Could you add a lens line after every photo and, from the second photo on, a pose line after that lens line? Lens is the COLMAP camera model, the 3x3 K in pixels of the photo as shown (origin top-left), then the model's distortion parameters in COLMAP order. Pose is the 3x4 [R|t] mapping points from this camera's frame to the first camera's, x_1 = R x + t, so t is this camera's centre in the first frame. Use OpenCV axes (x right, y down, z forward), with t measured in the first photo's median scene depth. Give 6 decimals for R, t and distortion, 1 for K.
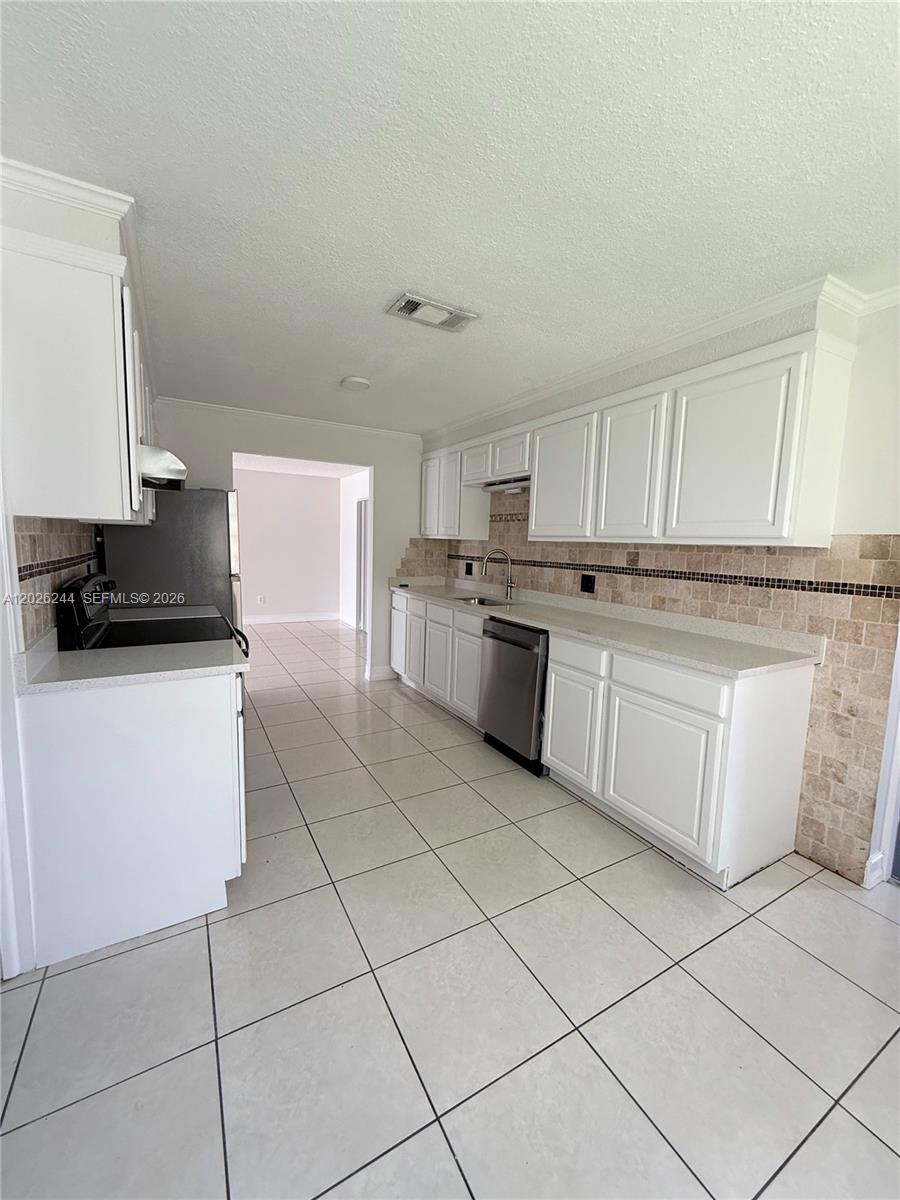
lens RADIAL K [[481.2, 0, 450.8], [0, 481.2, 595.7], [0, 0, 1]] dist [-0.000381, 0.000843]
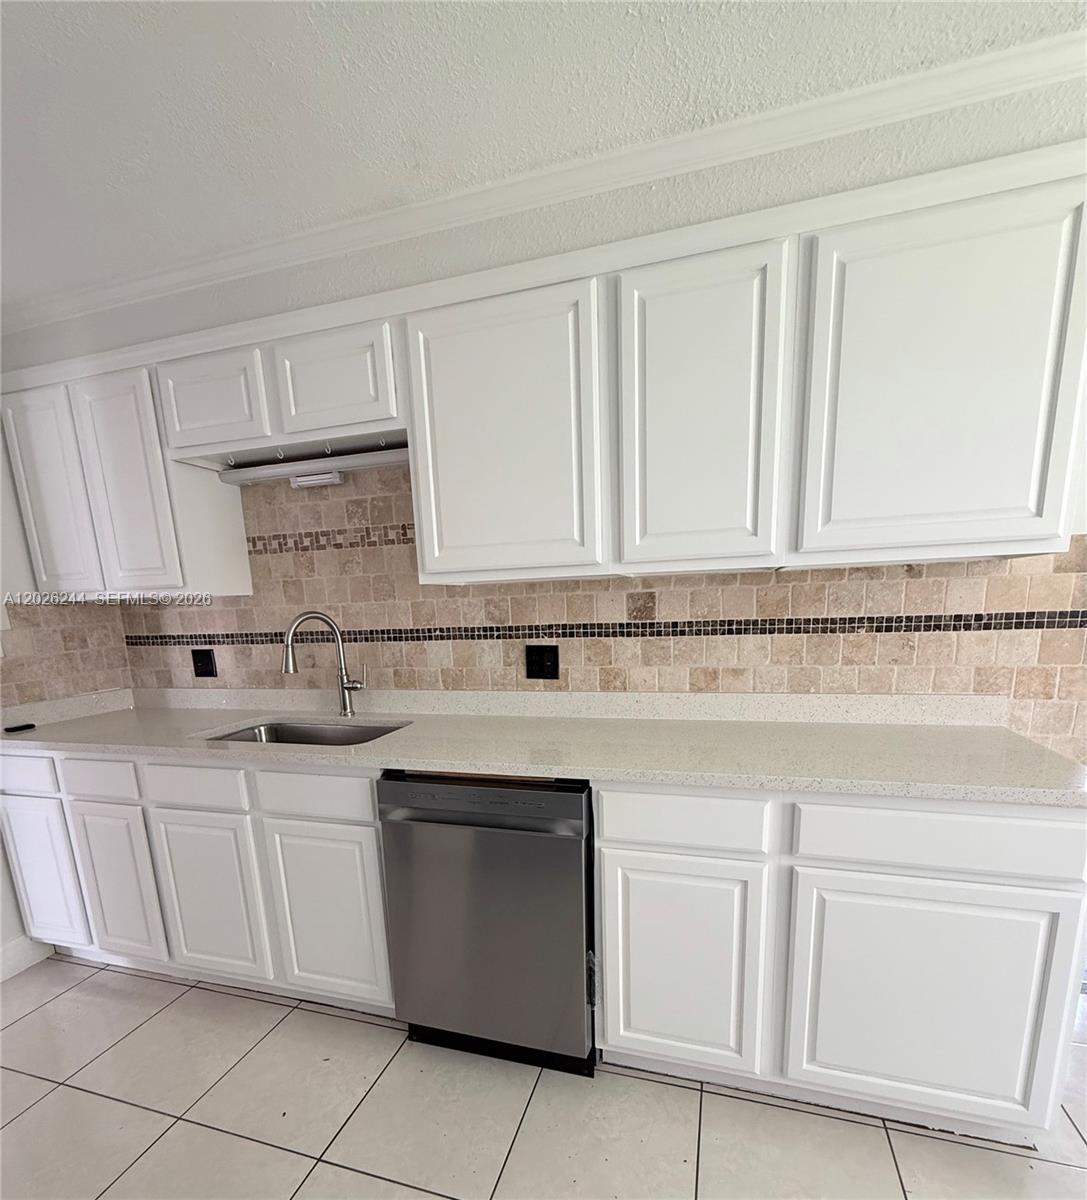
lens RADIAL K [[586.1, 0, 550.9], [0, 586.1, 723.6], [0, 0, 1]] dist [-0.000354, 0.000415]
pose [[0.723857, -0.198406, 0.660807, -0.169805], [0.135098, 0.979979, 0.146249, -0.061466], [-0.676594, -0.016589, 0.736170, 0.626394]]
